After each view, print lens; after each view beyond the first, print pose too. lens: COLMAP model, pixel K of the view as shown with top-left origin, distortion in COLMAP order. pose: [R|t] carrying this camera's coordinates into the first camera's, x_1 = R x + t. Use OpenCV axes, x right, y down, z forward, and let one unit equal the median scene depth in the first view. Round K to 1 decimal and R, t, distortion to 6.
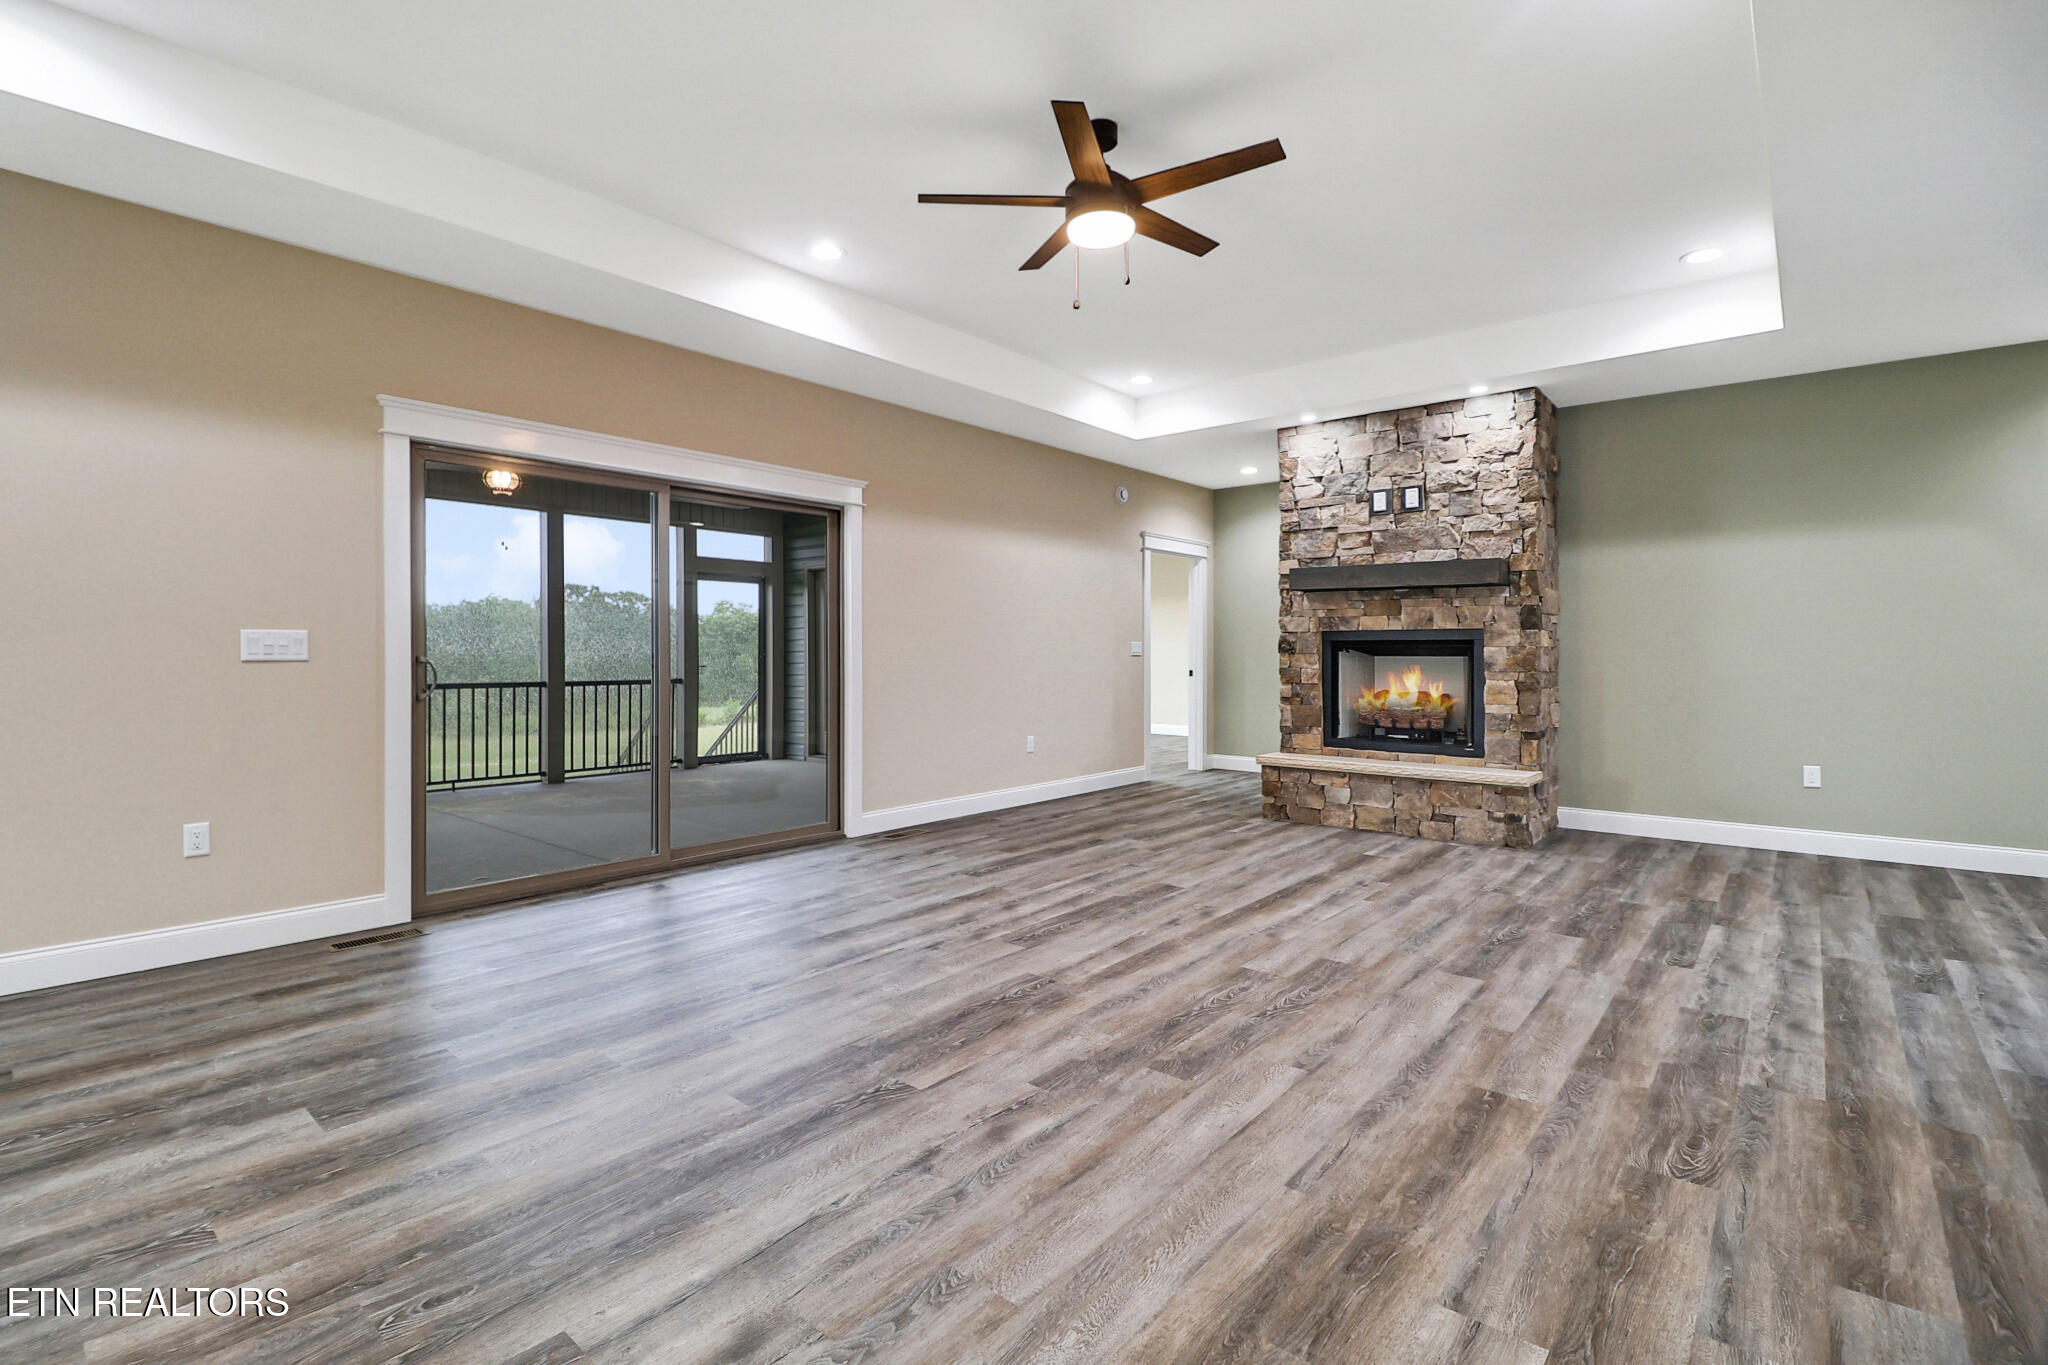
lens RADIAL K [[942.1, 0, 991.6], [0, 942.1, 650.2], [0, 0, 1]] dist [-0.006496, -0.009468]
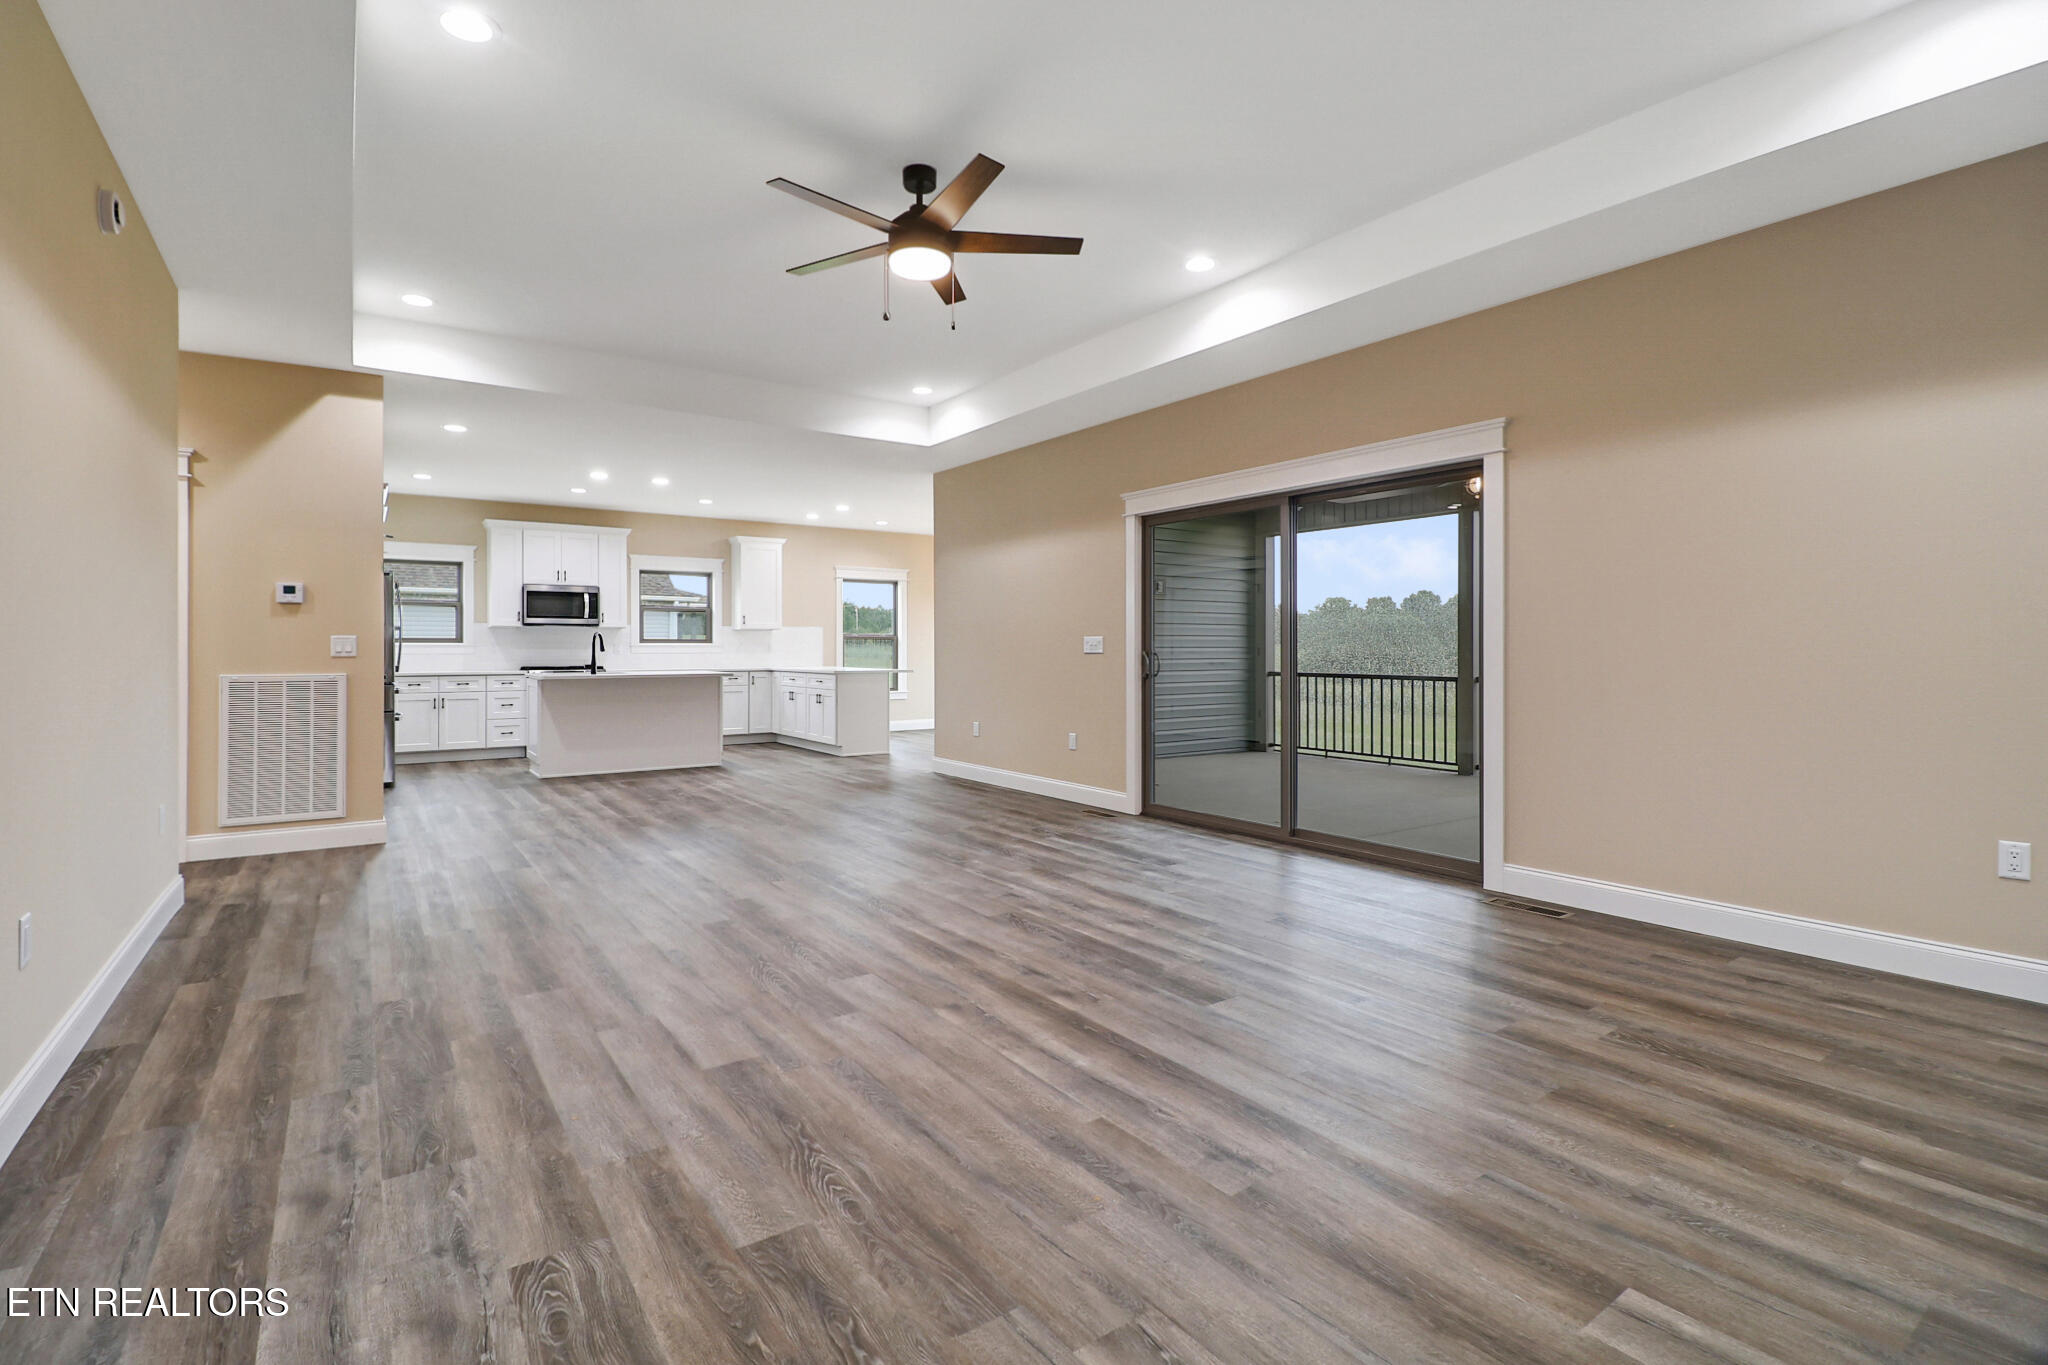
lens RADIAL K [[942.1, 0, 1011.2], [0, 942.1, 639.9], [0, 0, 1]] dist [-0.006496, -0.009468]
pose [[-0.239716, -0.013364, -0.970751, 0.728649], [0.001581, 0.999899, -0.014156, 0.007074], [0.970842, -0.004928, -0.239670, 0.857078]]
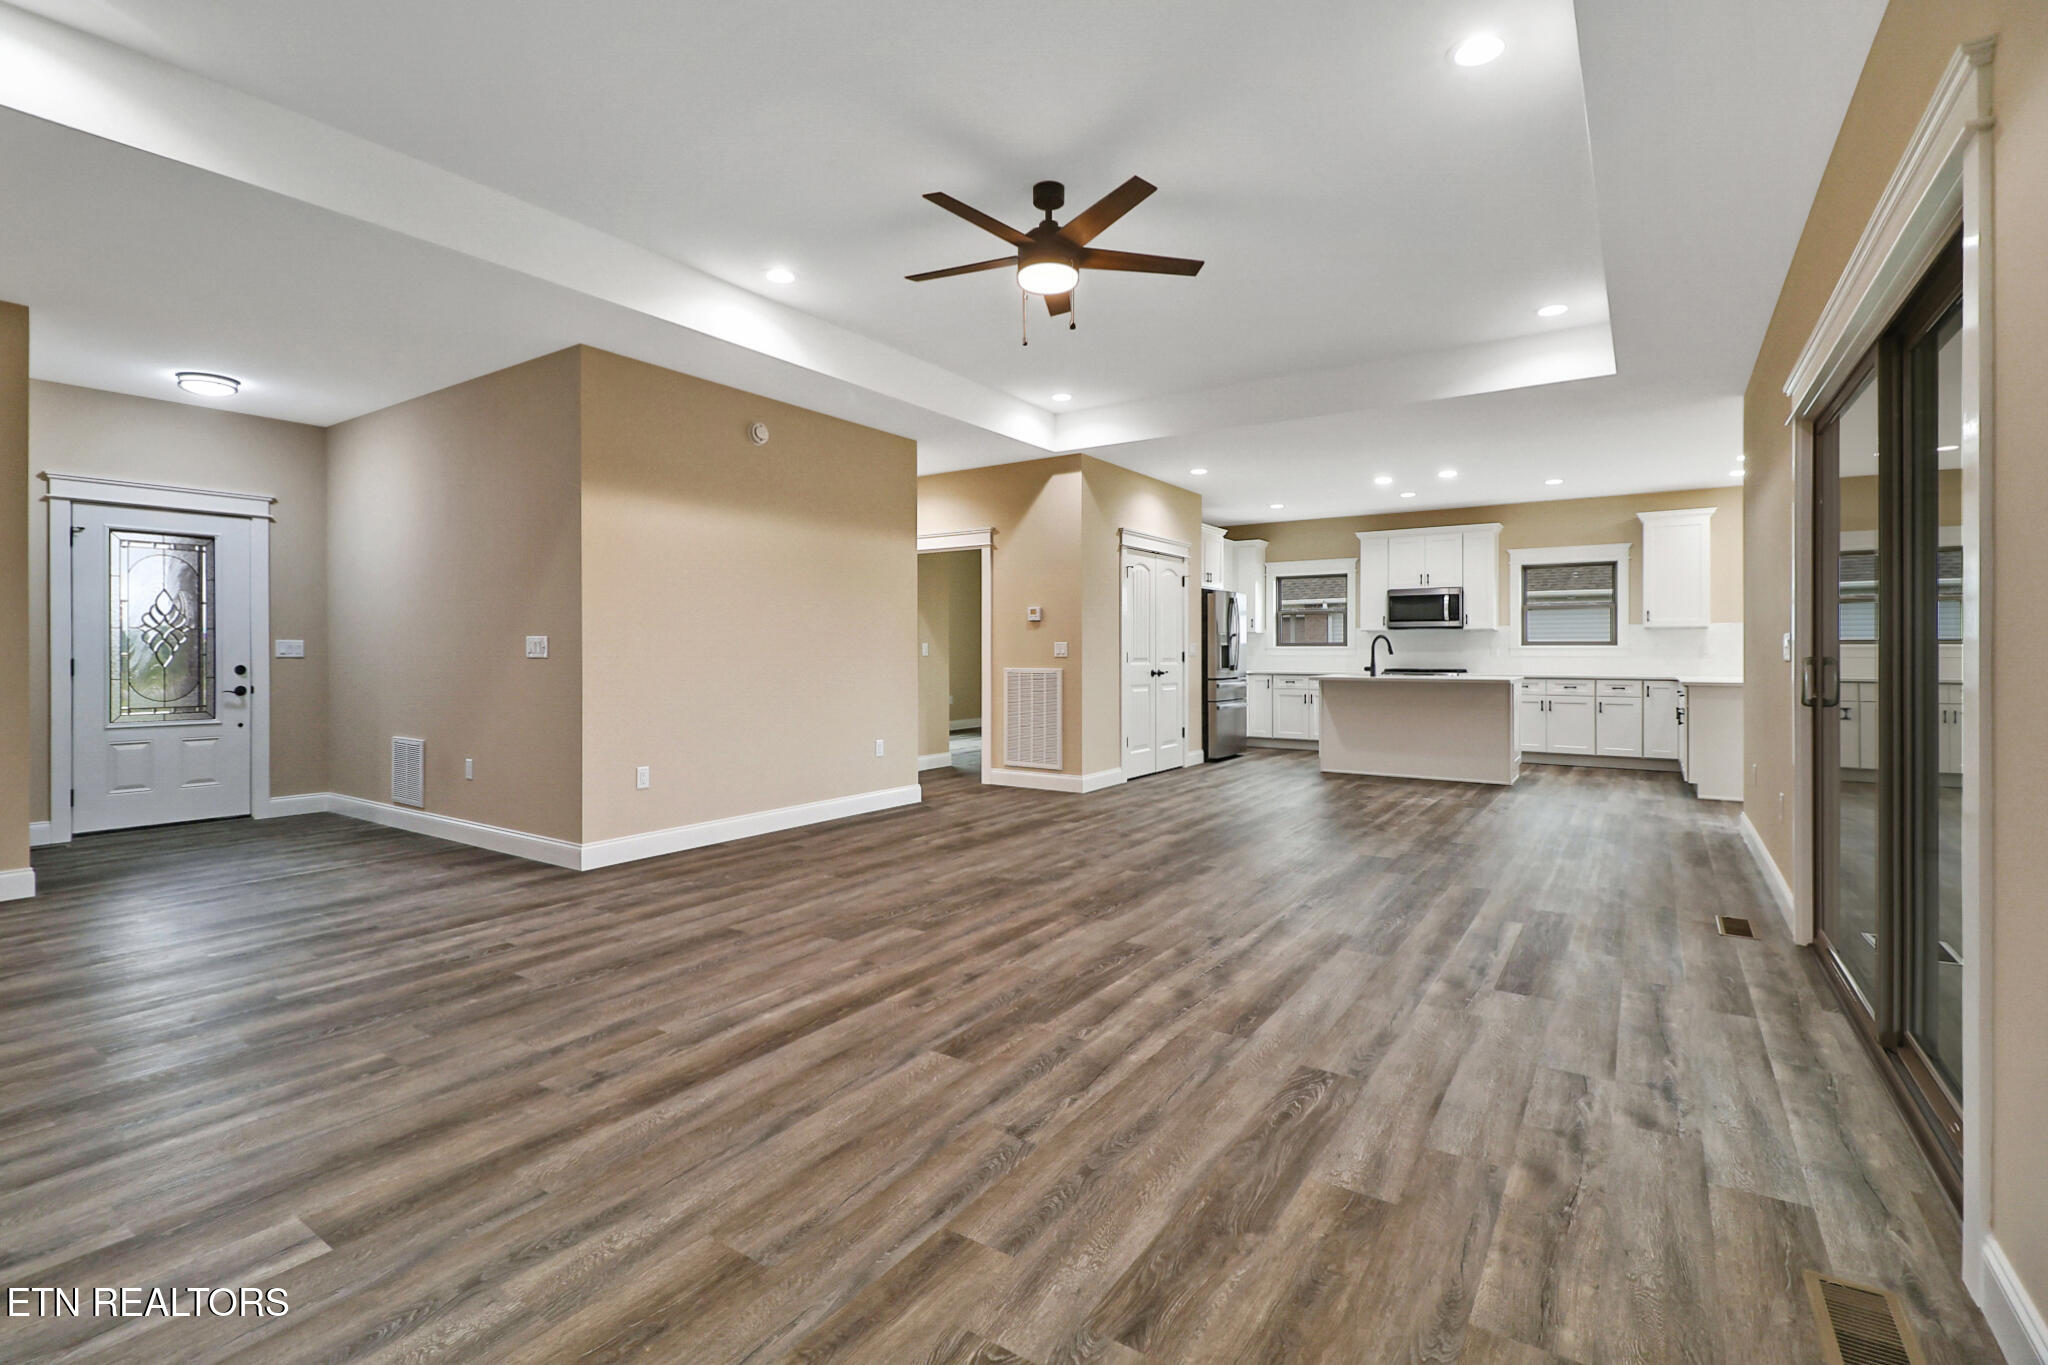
lens RADIAL K [[942.1, 0, 994.1], [0, 942.1, 669.0], [0, 0, 1]] dist [-0.006496, -0.009468]
pose [[-0.993533, -0.002688, -0.113516, 0.194923], [-0.004581, 0.999855, 0.016413, 0.004204], [0.113455, 0.016826, -0.993401, 1.322211]]
